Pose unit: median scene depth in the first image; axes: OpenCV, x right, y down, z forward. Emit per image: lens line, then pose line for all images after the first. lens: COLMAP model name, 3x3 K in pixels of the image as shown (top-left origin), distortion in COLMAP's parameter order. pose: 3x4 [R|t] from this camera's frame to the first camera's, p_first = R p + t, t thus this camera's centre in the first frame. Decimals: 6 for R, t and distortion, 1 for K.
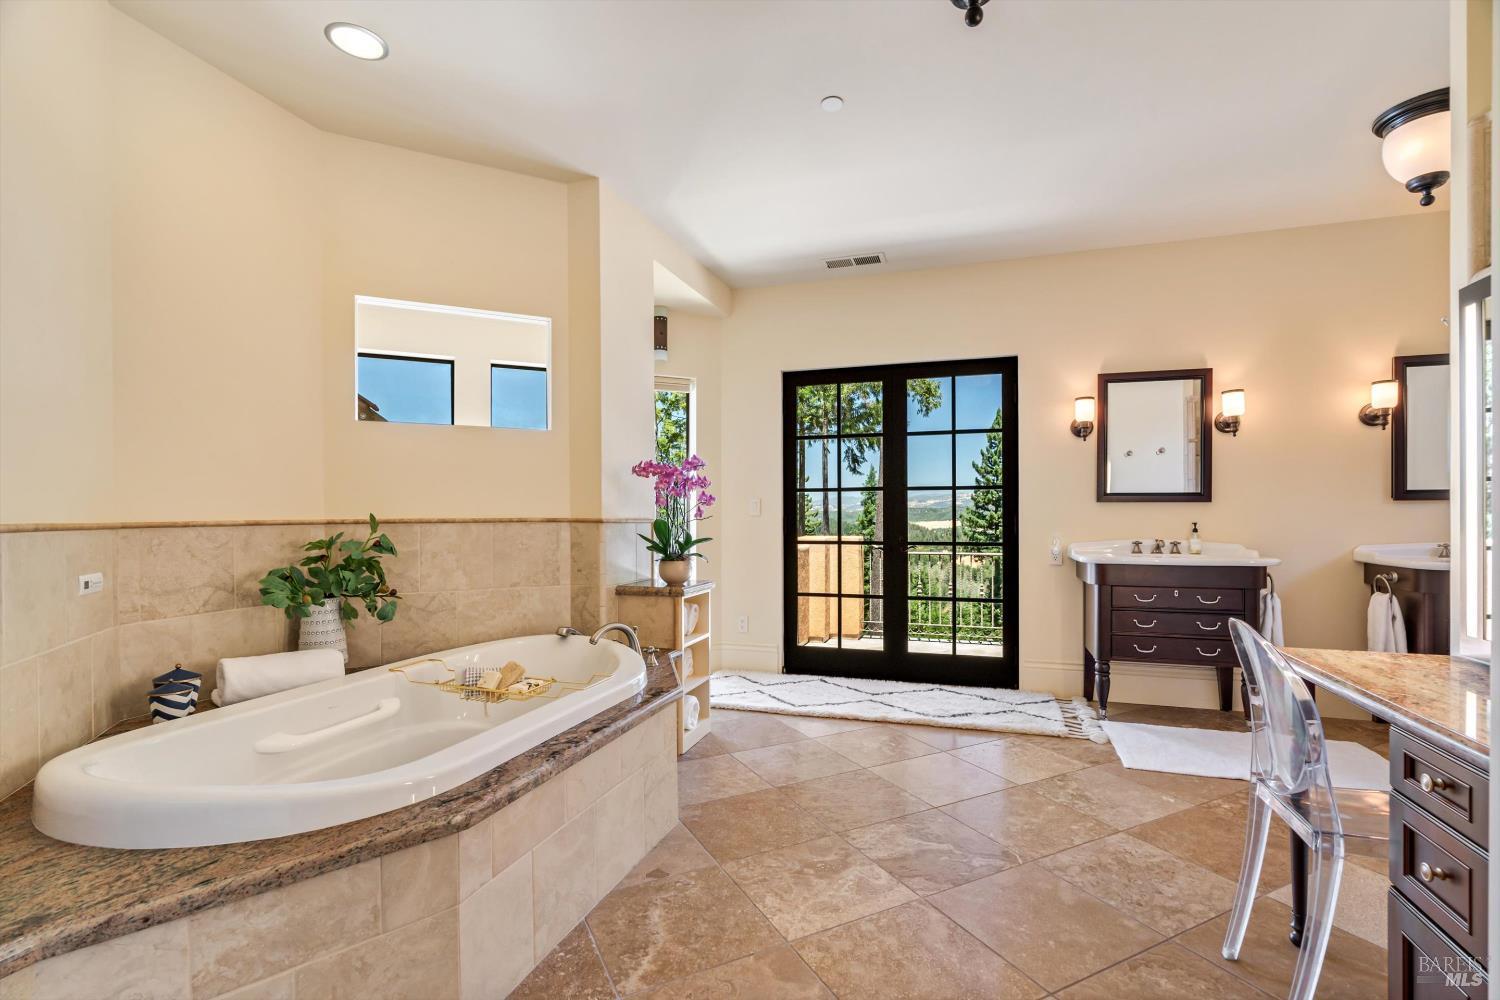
lens RADIAL K [[710.2, 0, 738.1], [0, 710.2, 511.7], [0, 0, 1]] dist [-0.005933, 0.000415]
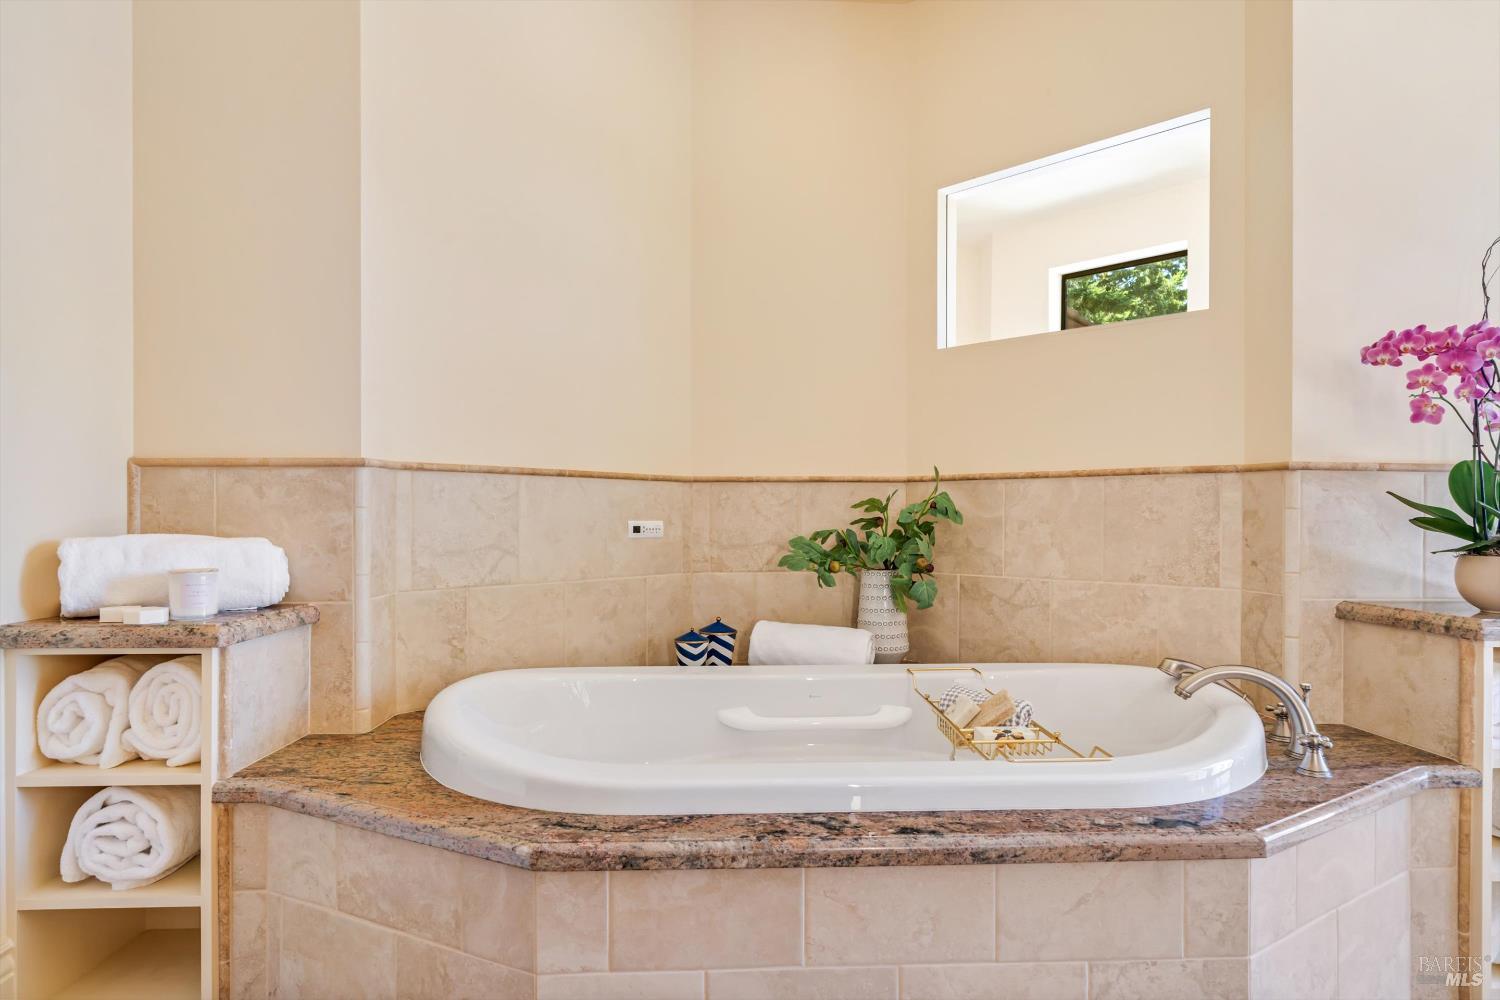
lens RADIAL K [[814.2, 0, 749.1], [0, 814.2, 509.4], [0, 0, 1]] dist [0.003932, 0.000782]
pose [[0.363932, -0.001346, -0.931425, 0.222599], [-0.004191, 0.999986, -0.003083, 0.050520], [0.931416, 0.005026, 0.363921, 0.468218]]
